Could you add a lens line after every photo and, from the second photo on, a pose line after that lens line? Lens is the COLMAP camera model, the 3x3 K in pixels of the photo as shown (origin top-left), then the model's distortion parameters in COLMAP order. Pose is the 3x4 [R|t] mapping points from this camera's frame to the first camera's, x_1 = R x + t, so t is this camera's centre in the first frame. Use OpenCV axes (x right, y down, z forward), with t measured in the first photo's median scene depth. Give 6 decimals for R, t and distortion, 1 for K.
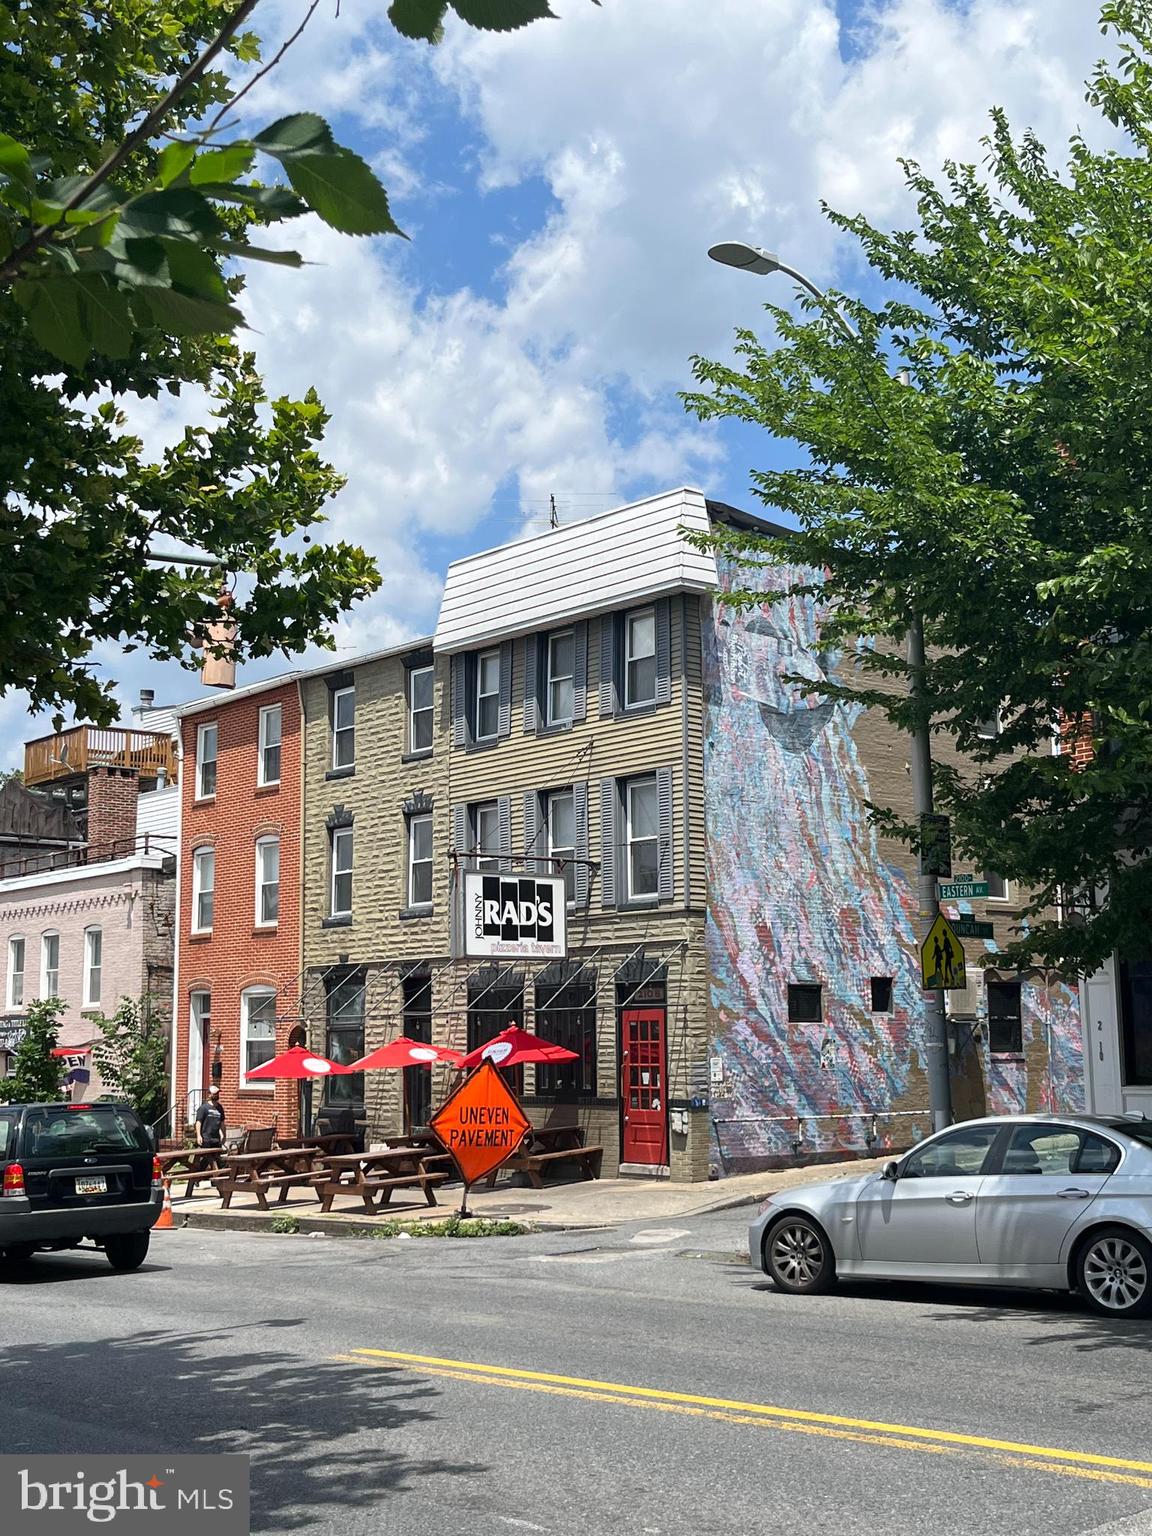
lens RADIAL K [[1830.0, 0, 607.9], [0, 1830.0, 764.4], [0, 0, 1]] dist [0.111581, -0.005979]
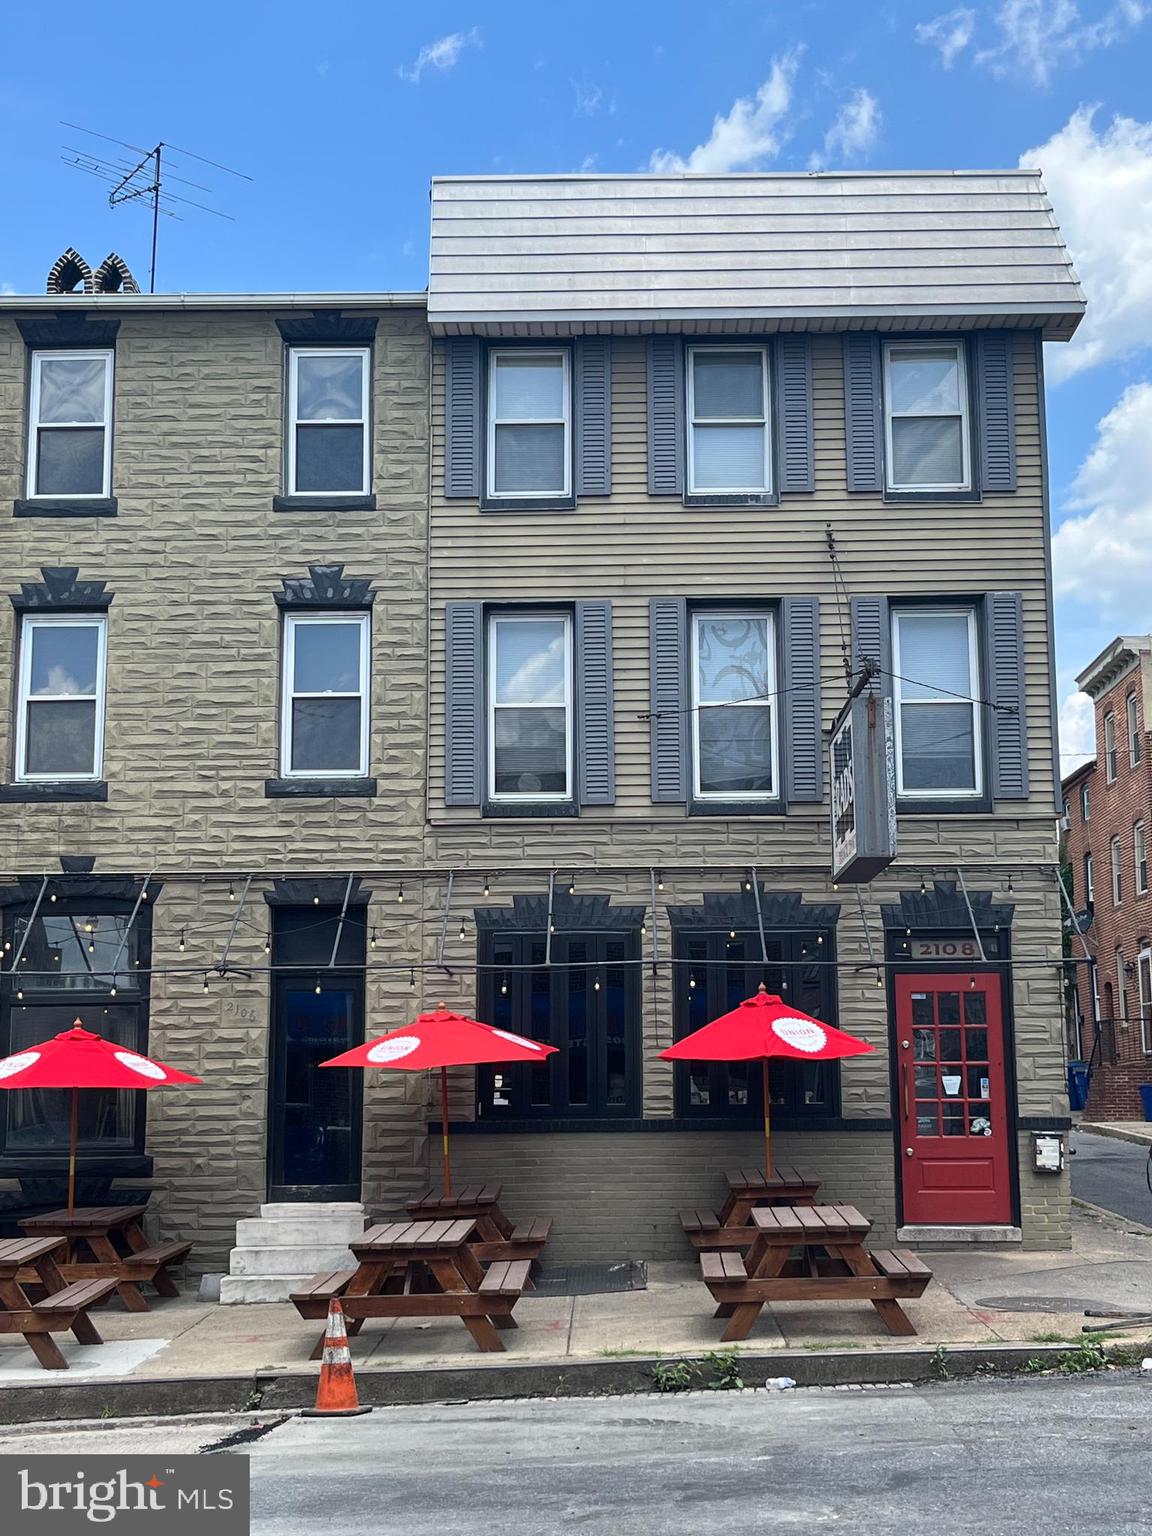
lens RADIAL K [[1973.2, 0, 577.9], [0, 1973.2, 776.0], [0, 0, 1]] dist [0.159608, -0.611968]
pose [[0.674412, 0.127284, 0.727301, -0.497315], [-0.110330, 0.991342, -0.071187, 0.115490], [-0.730065, -0.032234, 0.682617, 0.571440]]
